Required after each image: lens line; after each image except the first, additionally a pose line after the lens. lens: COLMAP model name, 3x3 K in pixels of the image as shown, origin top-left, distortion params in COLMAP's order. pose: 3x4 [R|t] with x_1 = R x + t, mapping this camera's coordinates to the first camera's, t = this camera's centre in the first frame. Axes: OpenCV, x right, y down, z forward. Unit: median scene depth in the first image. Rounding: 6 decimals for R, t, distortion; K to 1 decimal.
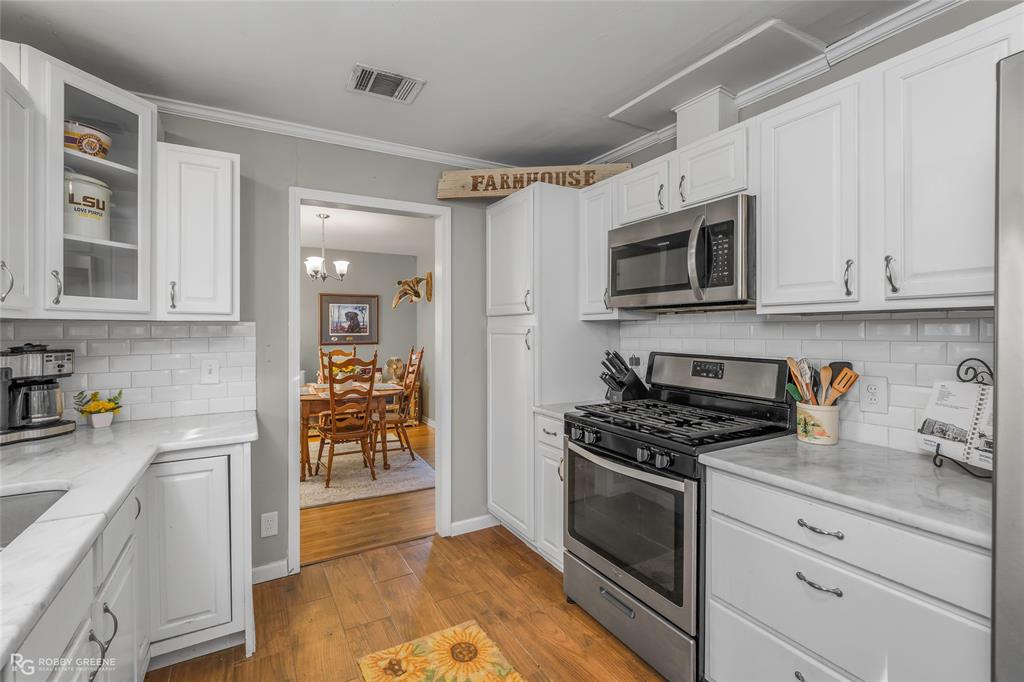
lens RADIAL K [[466.7, 0, 517.6], [0, 466.7, 331.9], [0, 0, 1]] dist [-0.004837, 0.000964]
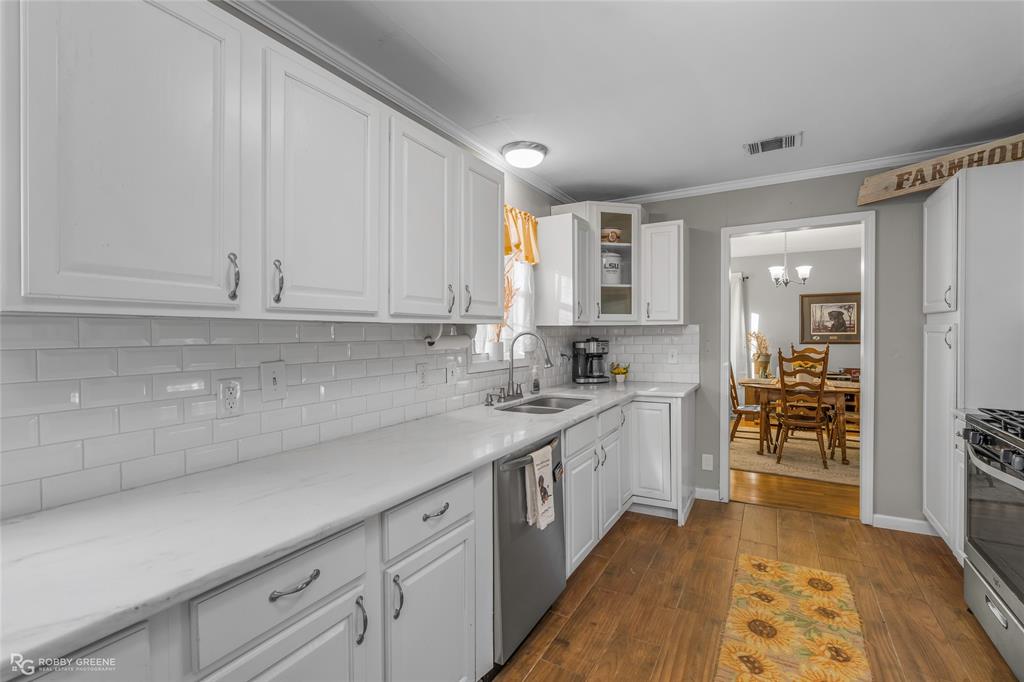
lens RADIAL K [[466.7, 0, 512.0], [0, 466.7, 336.9], [0, 0, 1]] dist [-0.004837, 0.000964]
pose [[0.503415, 0.006301, -0.864022, 0.358322], [0.003528, 0.999950, 0.009347, 0.001966], [0.864037, -0.007754, 0.503368, -0.226899]]
